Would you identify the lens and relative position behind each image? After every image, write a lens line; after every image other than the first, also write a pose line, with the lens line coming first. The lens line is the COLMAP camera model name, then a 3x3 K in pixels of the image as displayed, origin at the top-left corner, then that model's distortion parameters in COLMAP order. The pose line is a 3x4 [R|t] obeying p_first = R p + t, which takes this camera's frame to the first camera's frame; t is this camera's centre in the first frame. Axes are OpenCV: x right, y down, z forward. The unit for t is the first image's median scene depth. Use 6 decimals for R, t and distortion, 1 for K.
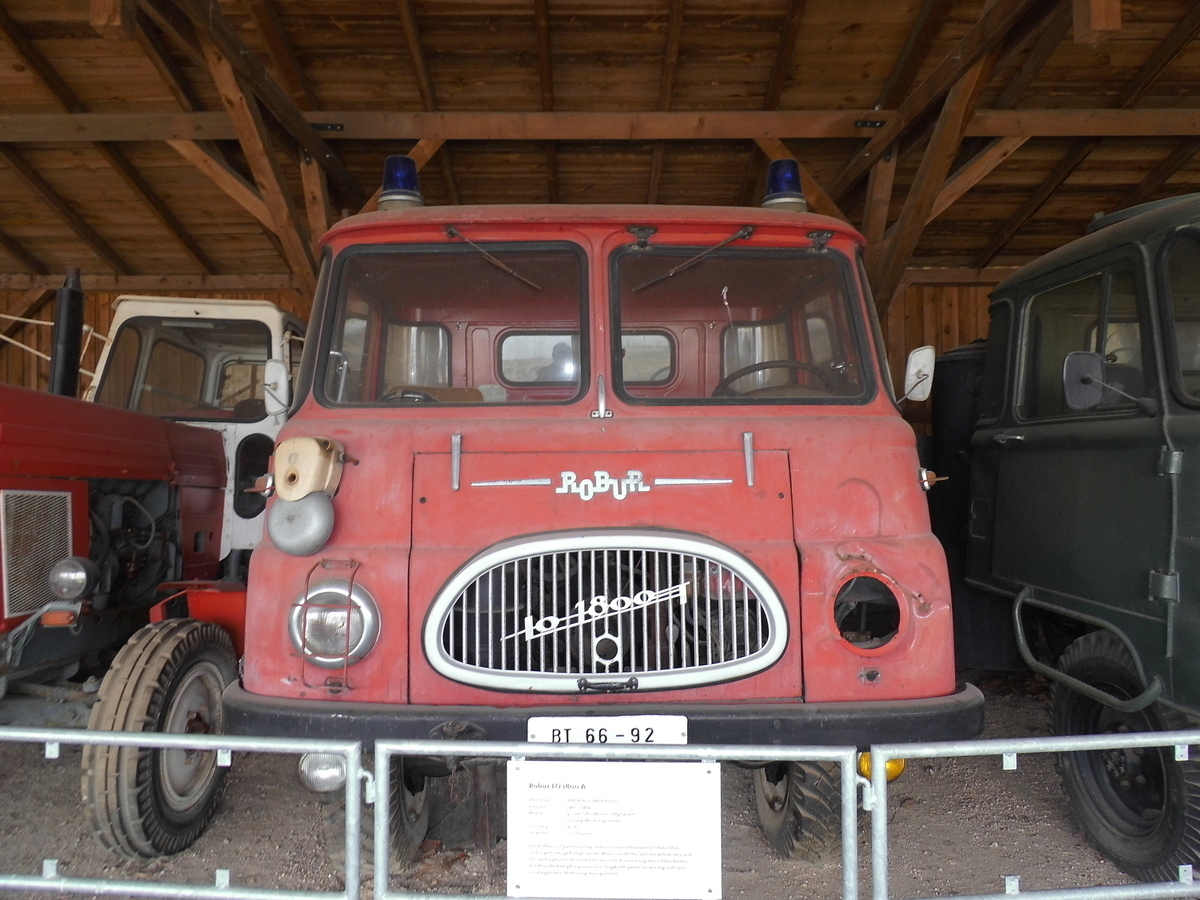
lens RADIAL K [[842.8, 0, 599.6], [0, 842.8, 458.2], [0, 0, 1]] dist [-0.001012, -0.008024]
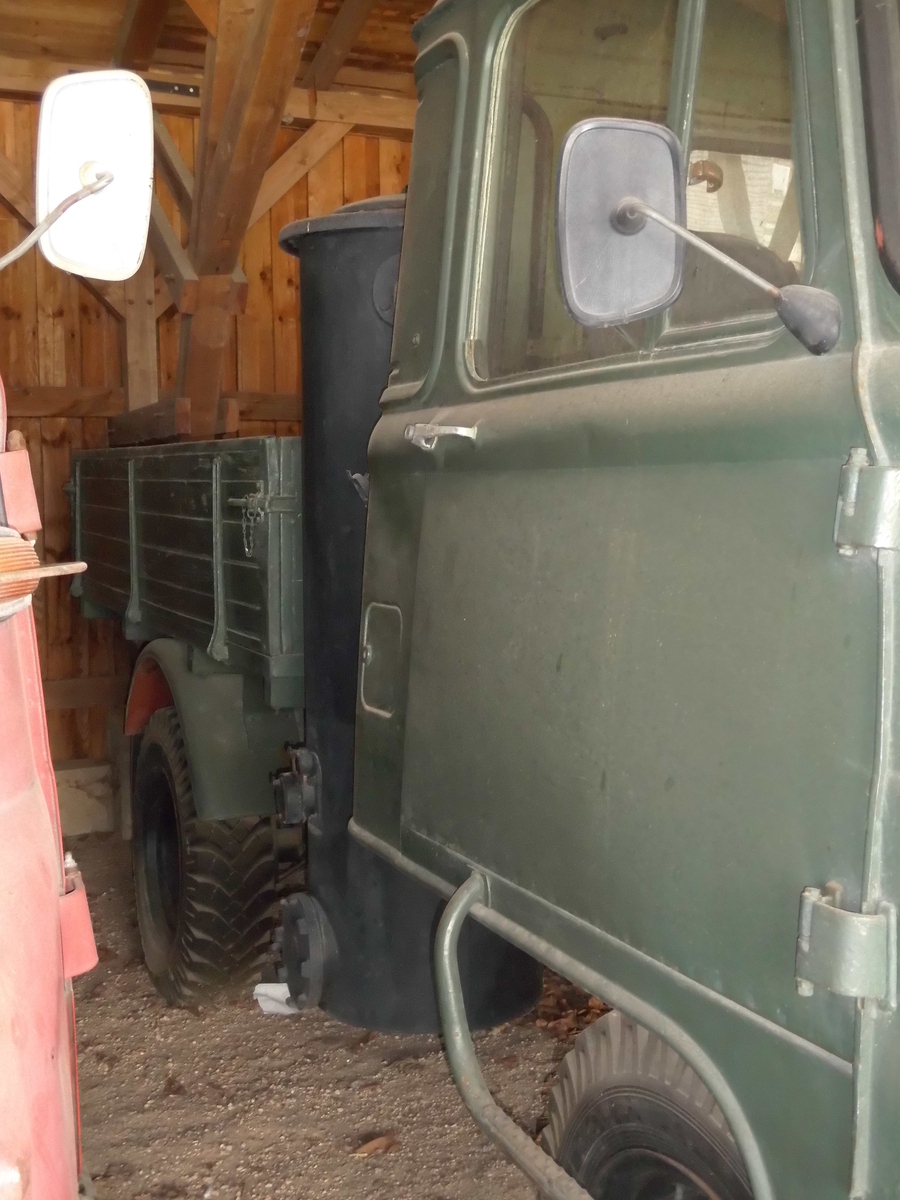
lens RADIAL K [[1468.0, 0, 450.0], [0, 1468.0, 600.0], [0, 0, 1]] dist [0.067518, 0.004527]
pose [[0.933152, -0.012970, 0.359248, 0.291003], [-0.012066, 0.997656, 0.067361, 0.003089], [-0.359279, -0.067193, 0.930808, 0.466765]]
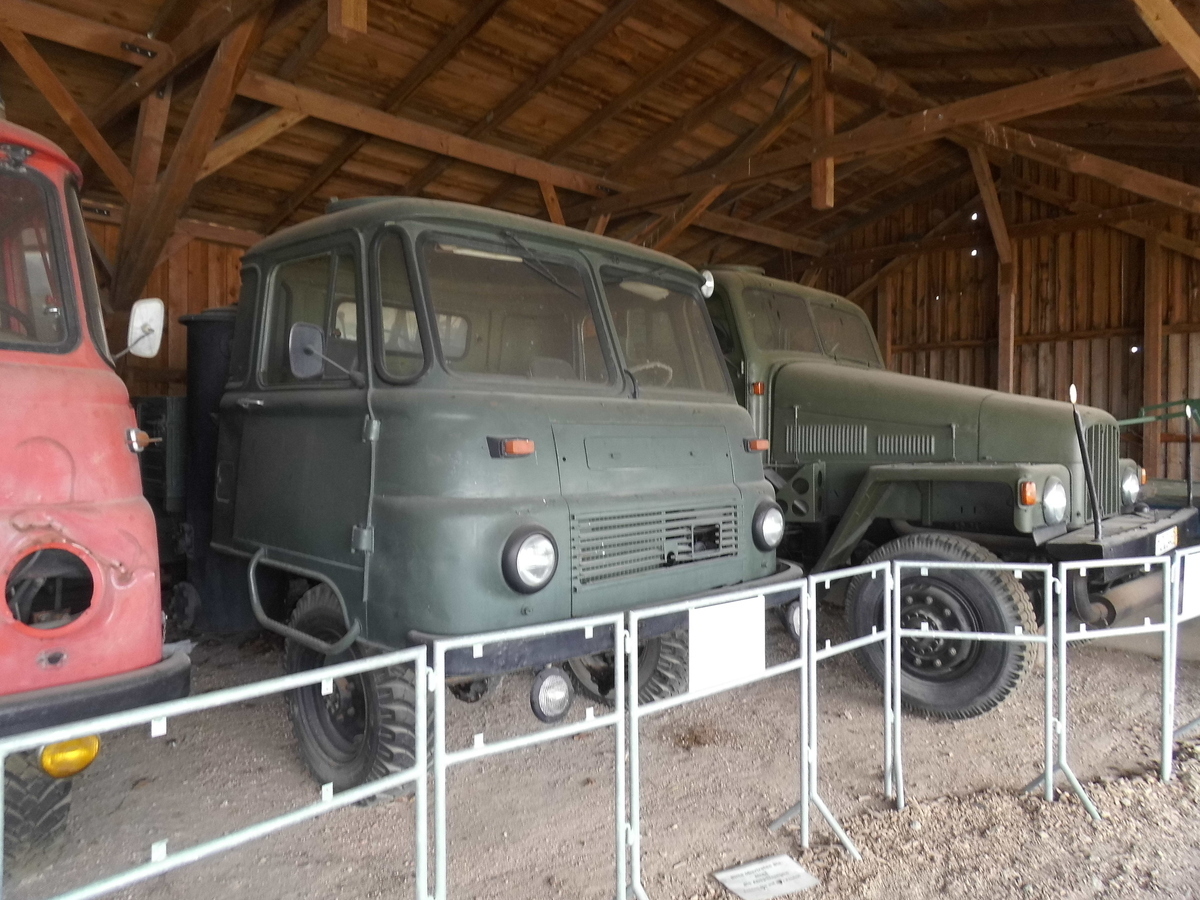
lens RADIAL K [[842.8, 0, 599.6], [0, 842.8, 458.2], [0, 0, 1]] dist [-0.001012, -0.008024]
pose [[0.716292, 0.006122, 0.697774, 0.084699], [-0.034158, 0.999070, 0.026299, 0.002313], [-0.696964, -0.042672, 0.715835, -0.022612]]
